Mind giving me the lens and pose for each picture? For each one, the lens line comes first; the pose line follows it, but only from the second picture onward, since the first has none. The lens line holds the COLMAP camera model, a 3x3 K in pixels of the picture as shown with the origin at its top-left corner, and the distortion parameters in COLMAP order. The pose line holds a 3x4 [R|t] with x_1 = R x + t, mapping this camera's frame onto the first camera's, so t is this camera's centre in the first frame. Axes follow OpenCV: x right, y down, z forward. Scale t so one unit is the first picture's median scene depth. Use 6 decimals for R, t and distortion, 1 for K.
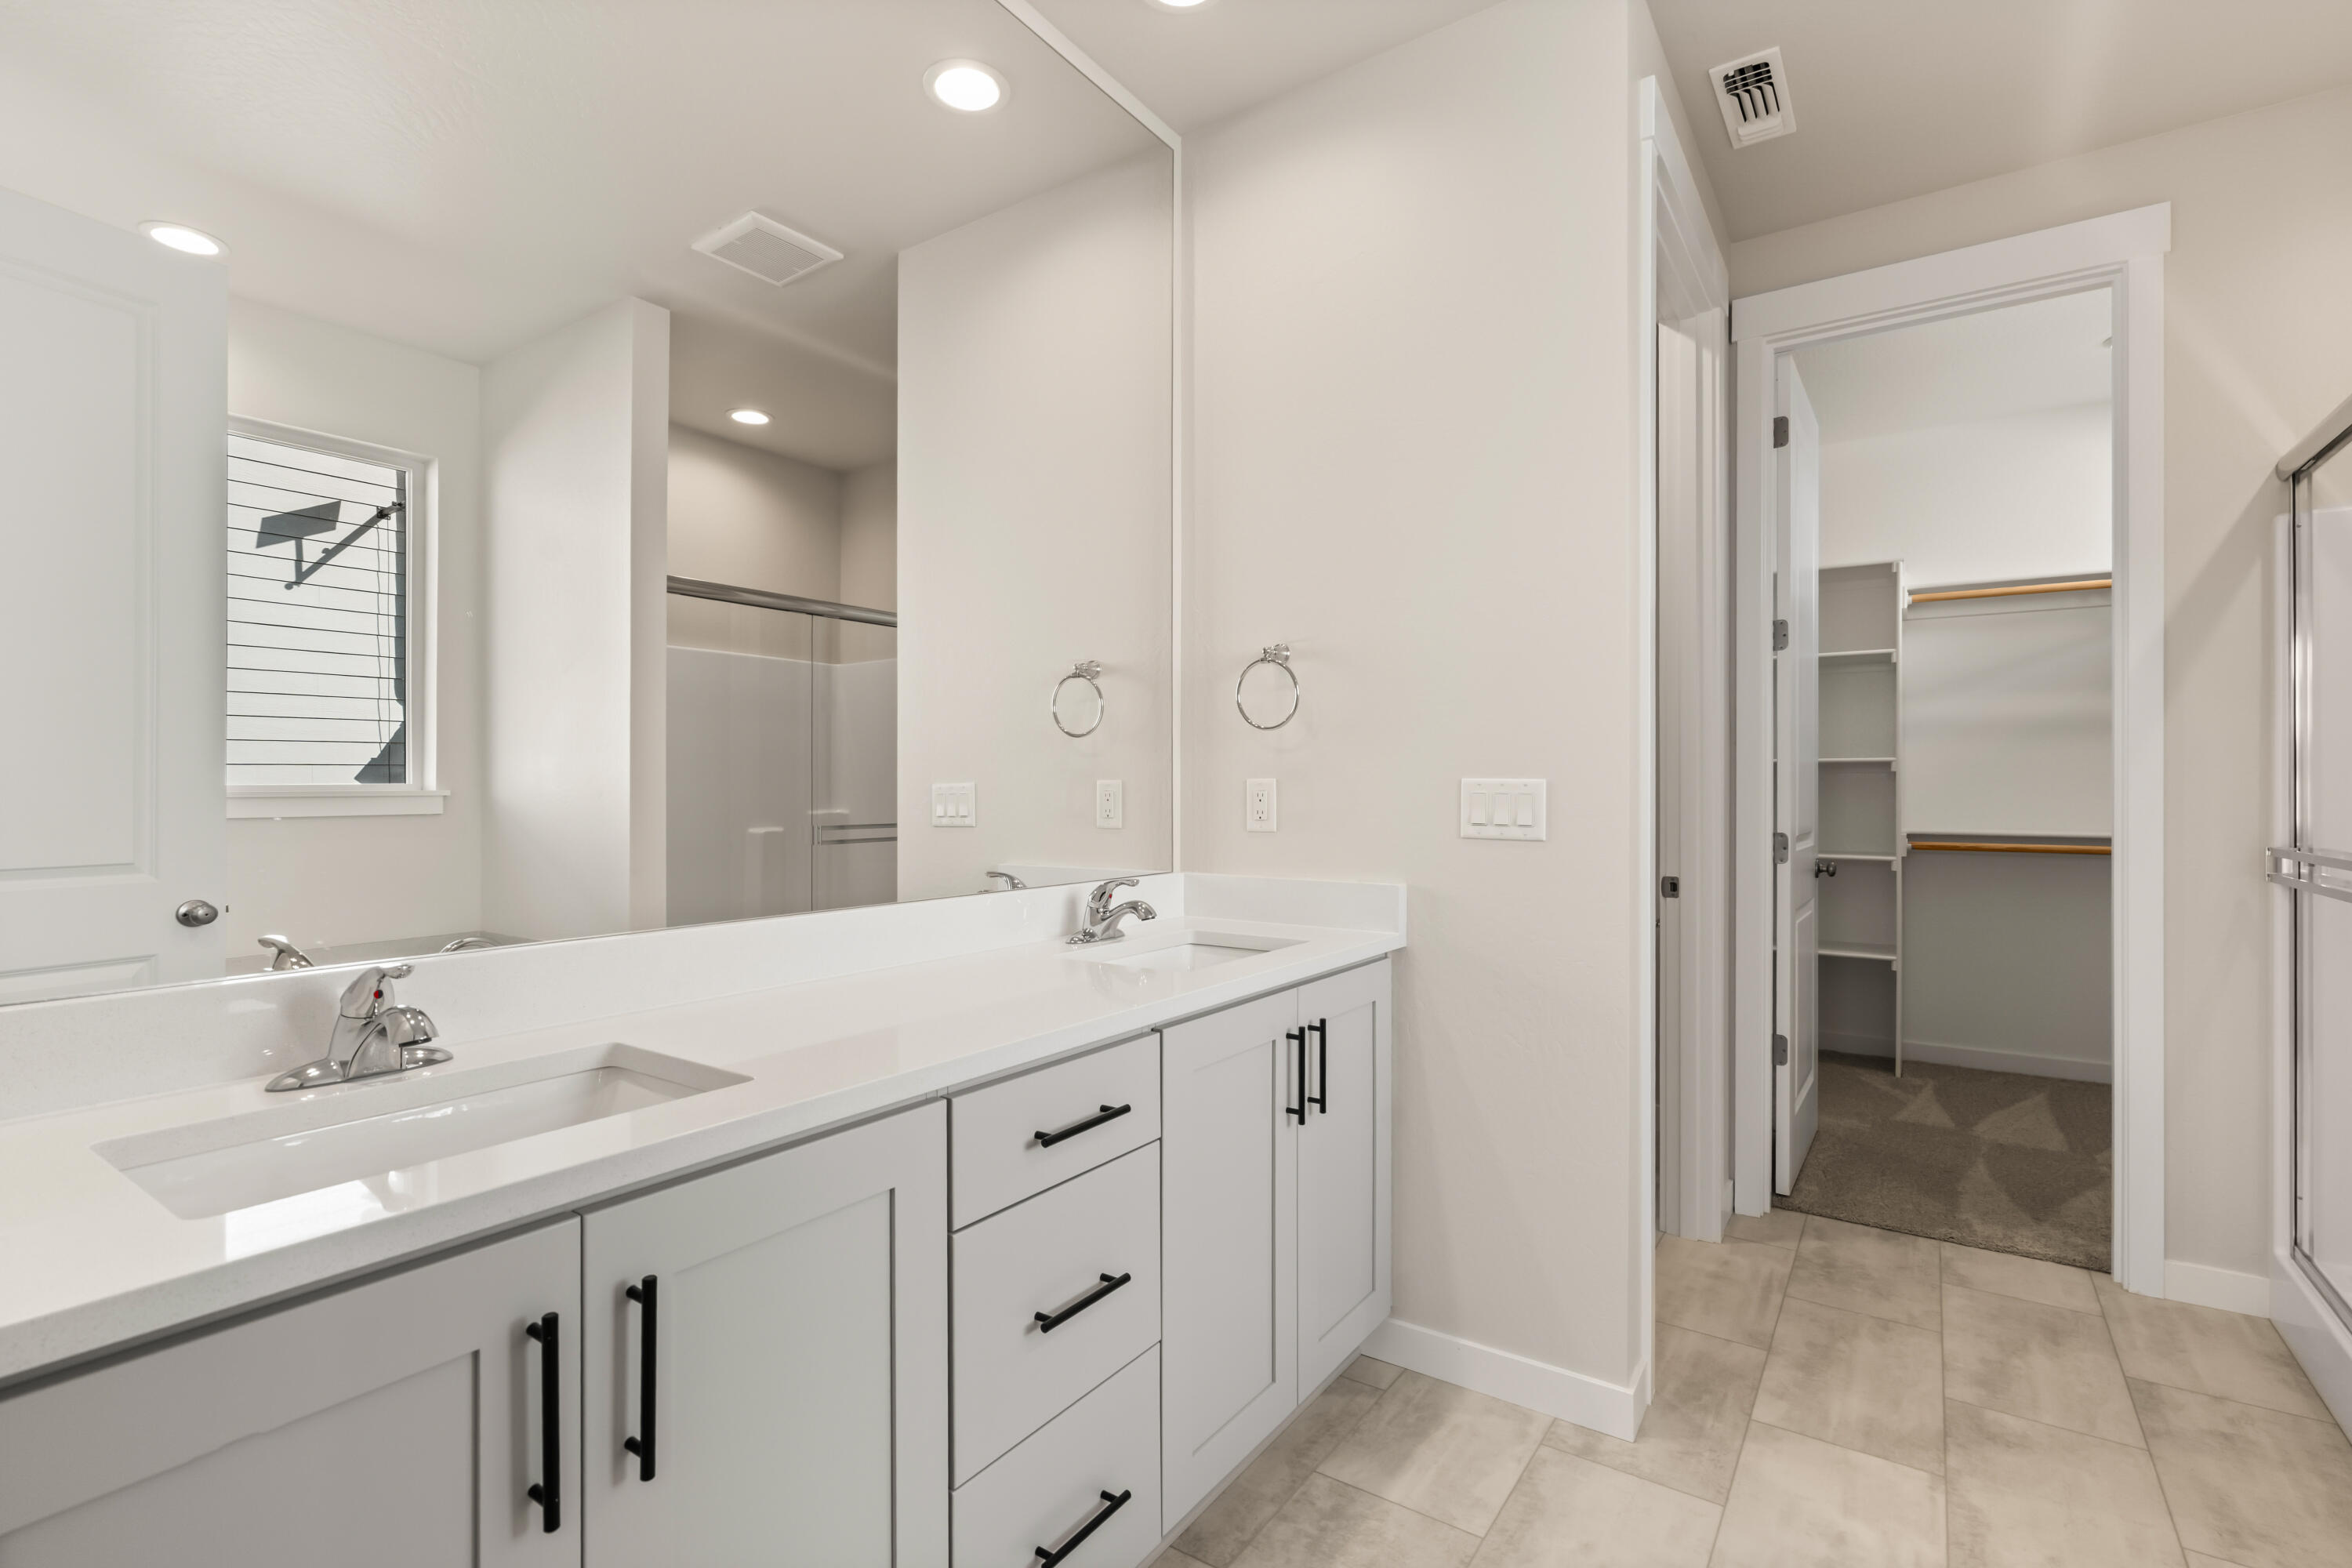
lens RADIAL K [[1107.9, 0, 1176.0], [0, 1107.9, 784.0], [0, 0, 1]] dist [0.001164, 0.000908]
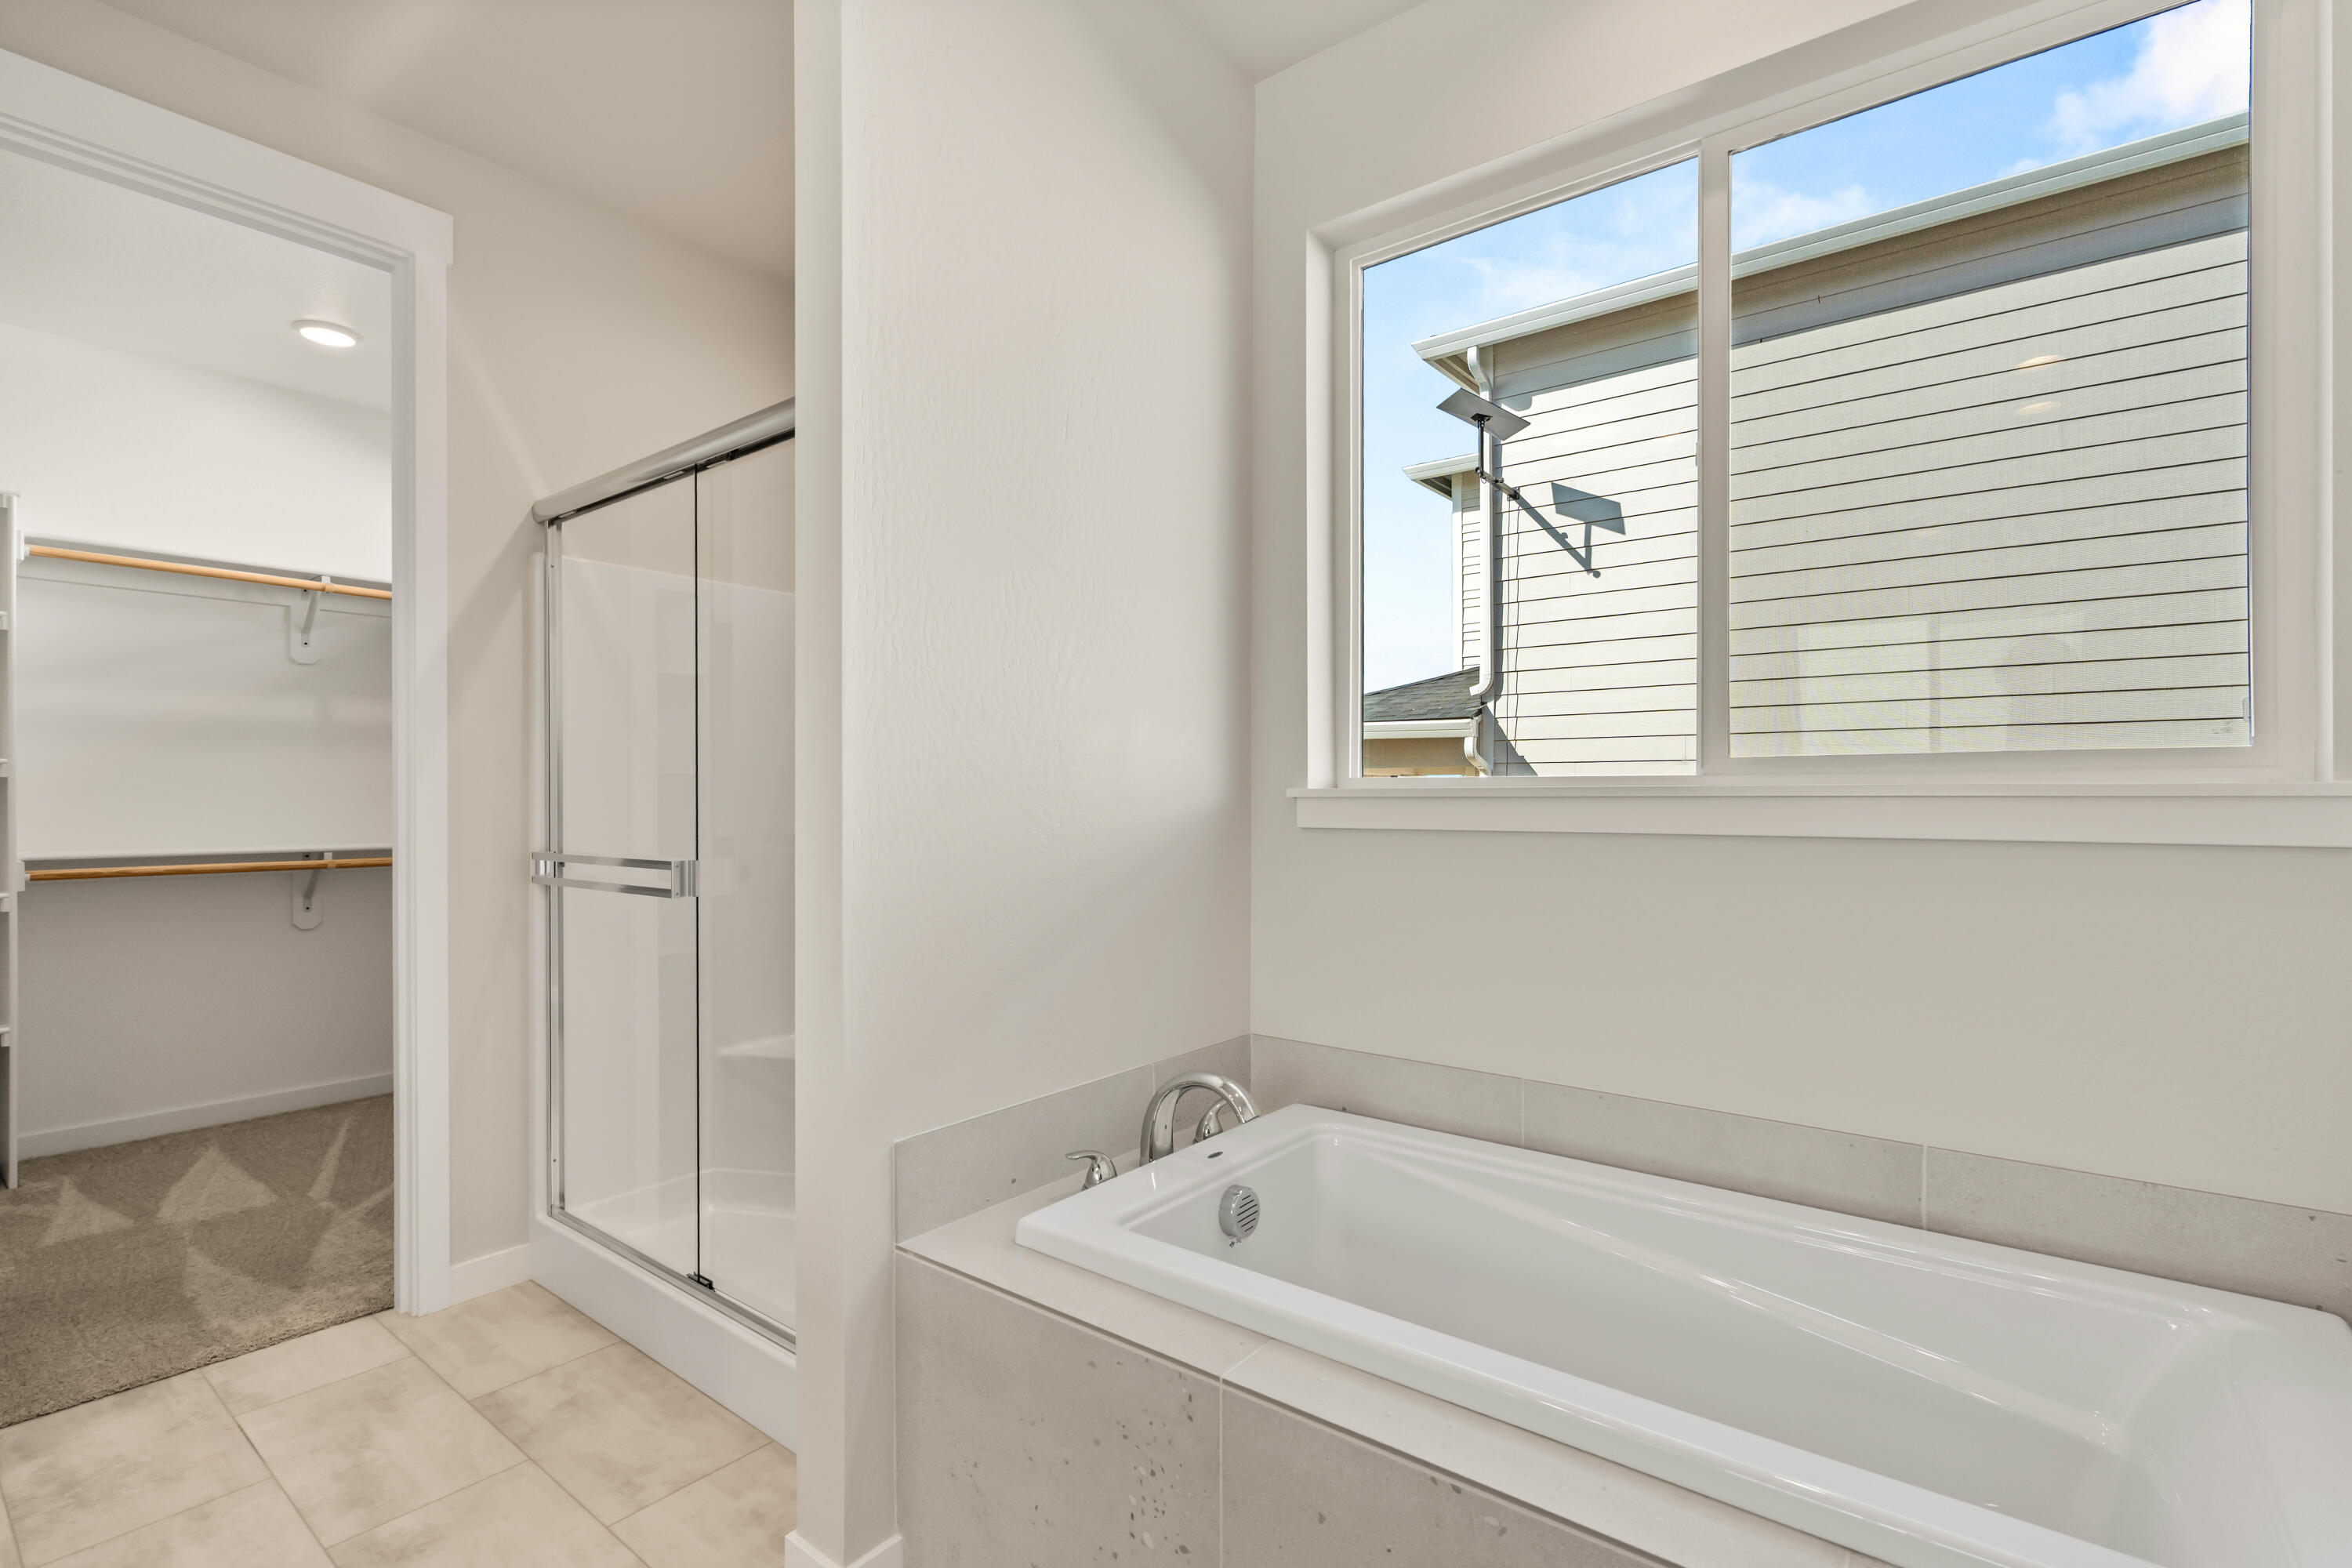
lens RADIAL K [[1107.9, 0, 1176.0], [0, 1107.9, 784.0], [0, 0, 1]] dist [0.001164, 0.000908]
pose [[0.067602, 0.005805, 0.997695, -0.062061], [0.004216, 0.999972, -0.006104, 0.001357], [-0.997703, 0.004619, 0.067576, 0.259520]]
